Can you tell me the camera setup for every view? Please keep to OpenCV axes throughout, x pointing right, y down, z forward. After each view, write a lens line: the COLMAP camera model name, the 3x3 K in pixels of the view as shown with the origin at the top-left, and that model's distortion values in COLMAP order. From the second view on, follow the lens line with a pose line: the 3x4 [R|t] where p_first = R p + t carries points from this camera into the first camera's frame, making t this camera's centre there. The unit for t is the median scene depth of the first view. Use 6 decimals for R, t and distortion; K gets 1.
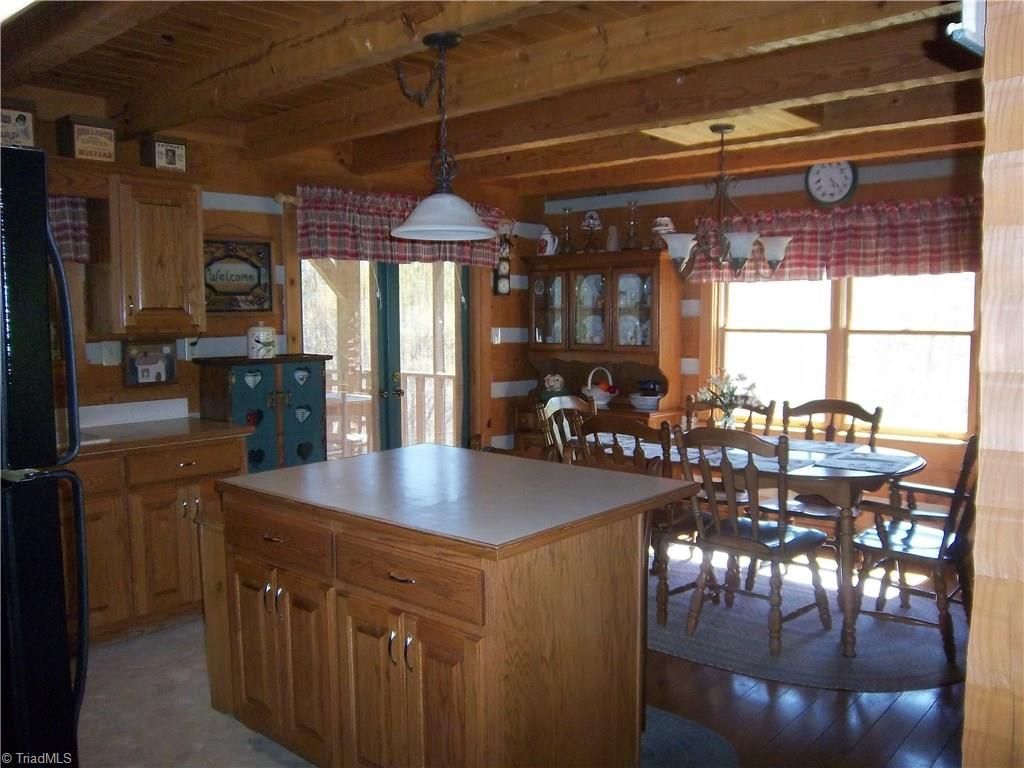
lens RADIAL K [[875.3, 0, 512.0], [0, 875.3, 384.0], [0, 0, 1]] dist [-0.110669, 0.102799]
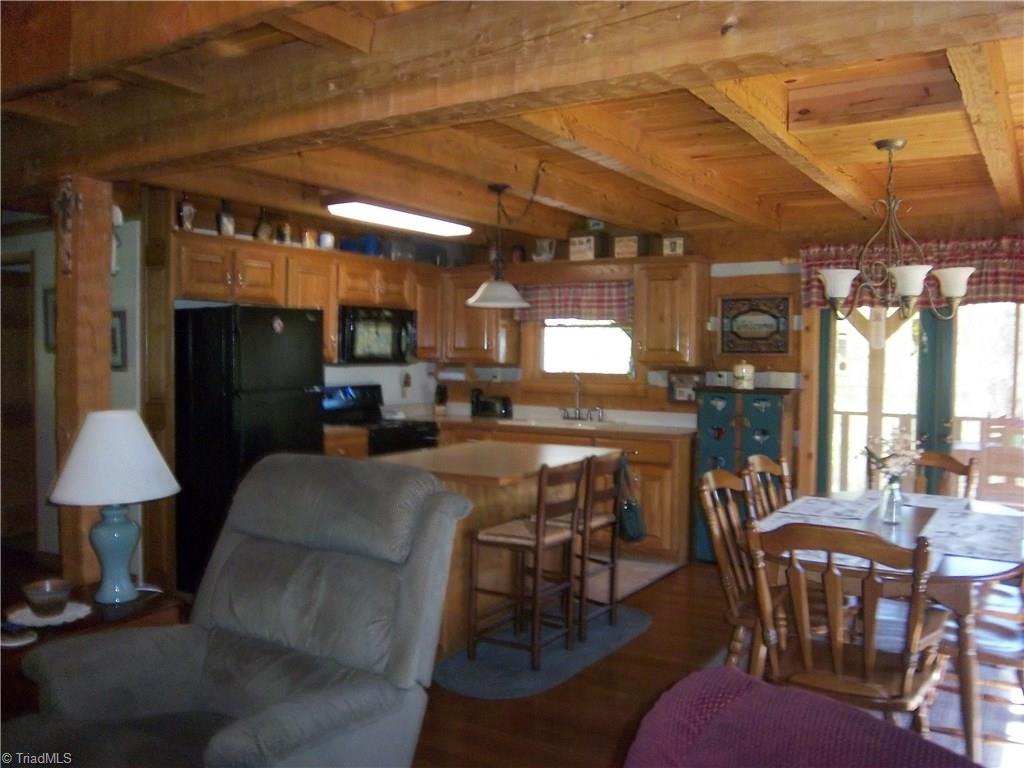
lens RADIAL K [[875.3, 0, 512.0], [0, 875.3, 384.0], [0, 0, 1]] dist [-0.110669, 0.102799]
pose [[0.157792, 0.047984, -0.986306, 0.914527], [-0.088031, 0.995525, 0.034349, -0.050453], [0.983541, 0.081405, 0.161310, 0.445424]]
